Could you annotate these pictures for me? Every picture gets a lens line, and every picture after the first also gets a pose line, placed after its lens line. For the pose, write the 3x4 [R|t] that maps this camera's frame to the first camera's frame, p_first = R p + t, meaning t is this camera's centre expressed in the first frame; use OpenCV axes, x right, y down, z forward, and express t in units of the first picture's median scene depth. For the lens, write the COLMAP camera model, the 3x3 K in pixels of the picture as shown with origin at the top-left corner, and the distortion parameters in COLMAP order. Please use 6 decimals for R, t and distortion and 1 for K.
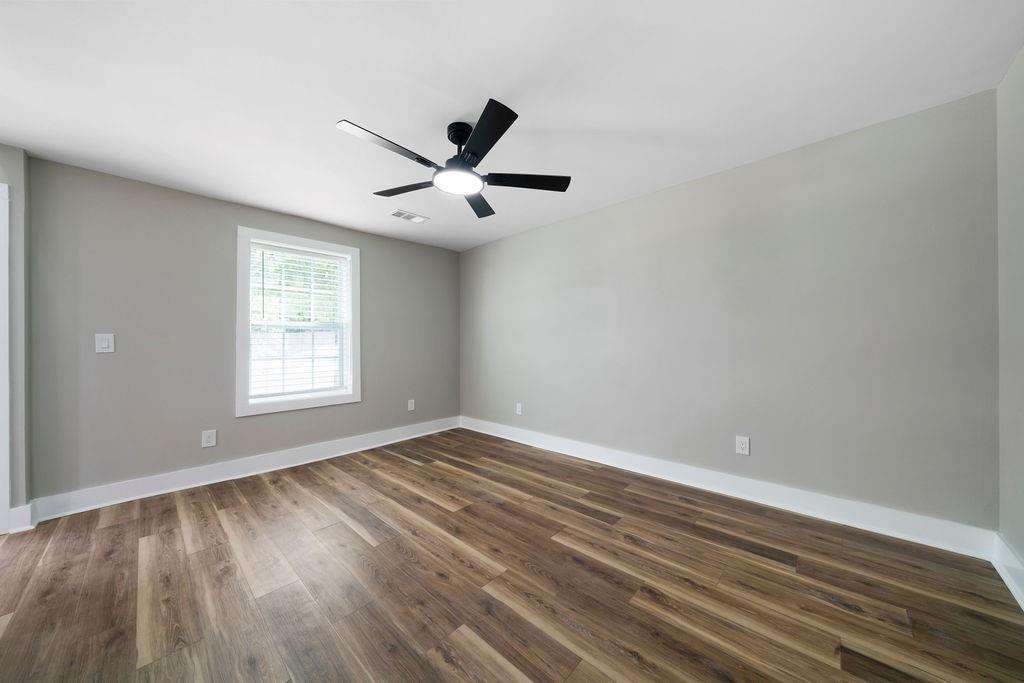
lens RADIAL K [[349.8, 0, 511.5], [0, 349.8, 343.8], [0, 0, 1]] dist [-0.000267, -0.000265]
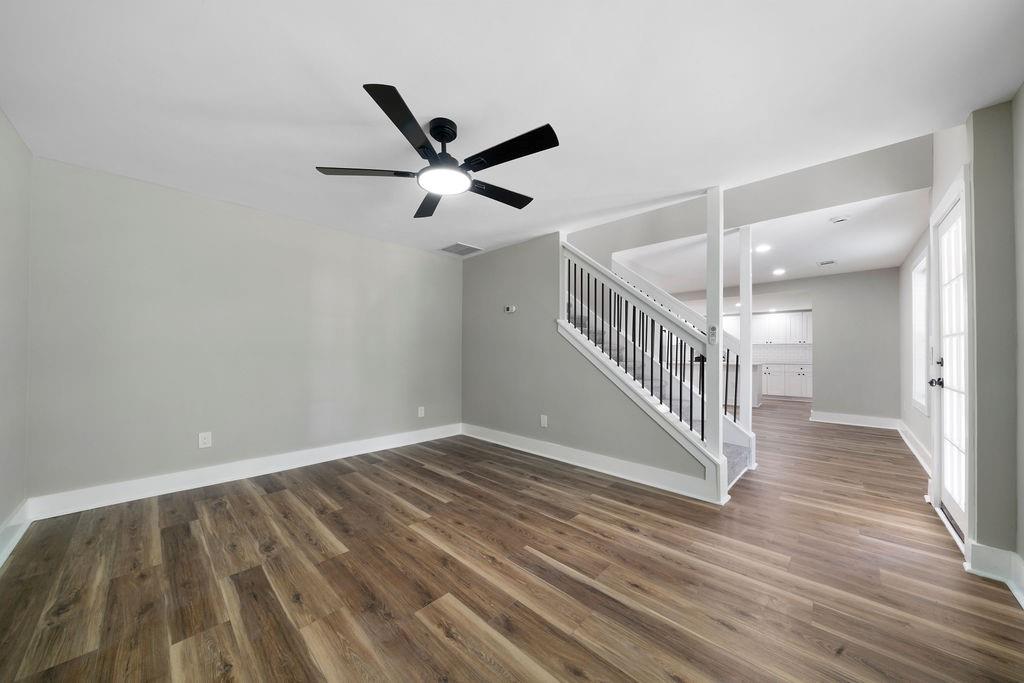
lens RADIAL K [[349.8, 0, 512.4], [0, 349.8, 346.7], [0, 0, 1]] dist [-0.000267, -0.000265]
pose [[-0.999947, 0.008411, 0.005908, -0.337880], [0.008337, 0.999888, -0.012457, 0.009247], [-0.006012, -0.012407, -0.999905, 1.906359]]
